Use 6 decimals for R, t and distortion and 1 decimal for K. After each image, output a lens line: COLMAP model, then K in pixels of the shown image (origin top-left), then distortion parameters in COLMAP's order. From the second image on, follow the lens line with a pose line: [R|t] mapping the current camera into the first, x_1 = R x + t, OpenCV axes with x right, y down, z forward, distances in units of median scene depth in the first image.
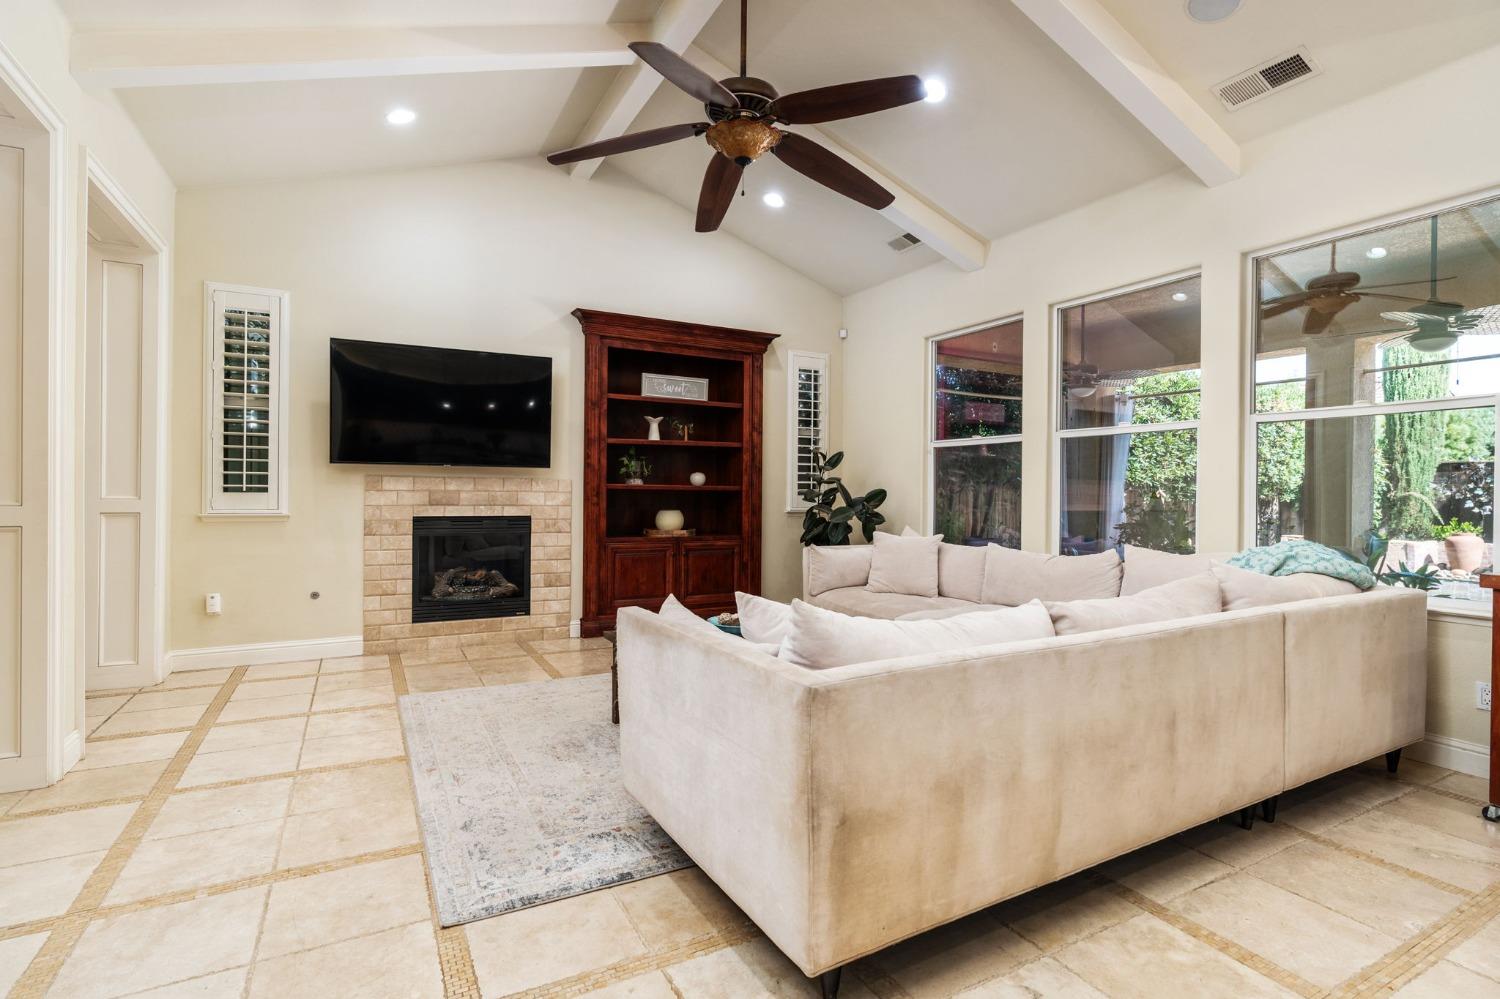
lens RADIAL K [[712.5, 0, 737.9], [0, 712.5, 492.3], [0, 0, 1]] dist [-0.013357, 0.002299]
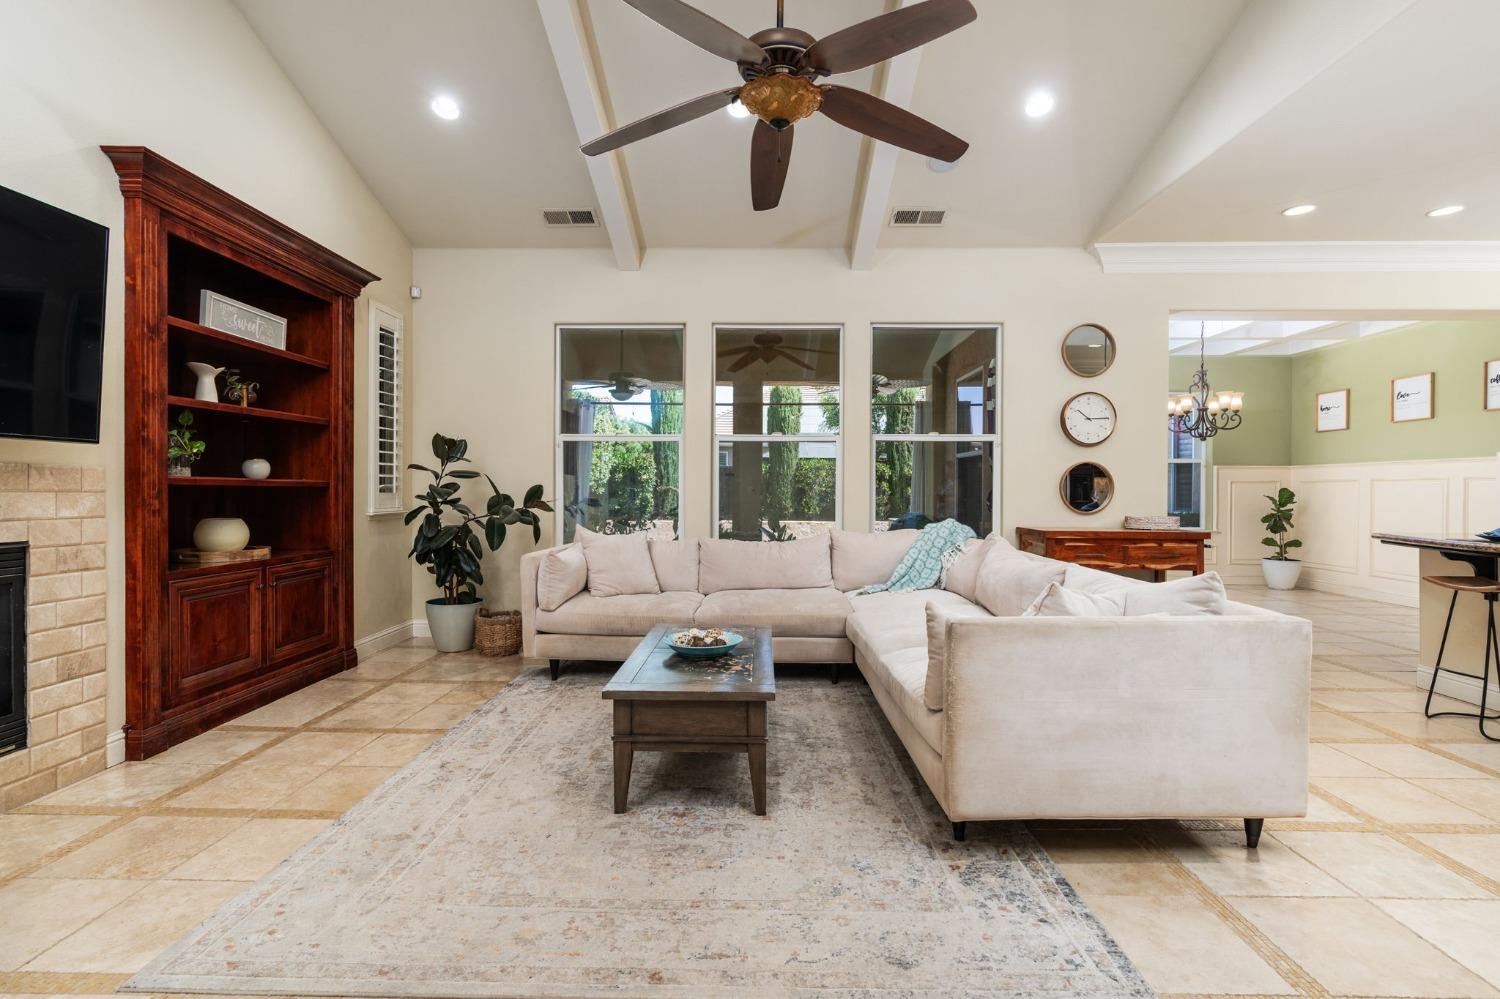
lens RADIAL K [[712.5, 0, 740.2], [0, 712.5, 496.7], [0, 0, 1]] dist [-0.013357, 0.002299]
pose [[0.489685, -0.014740, 0.871775, -0.453175], [0.001538, 0.999870, 0.016042, -0.003535], [-0.871898, -0.006514, 0.489644, 0.336382]]
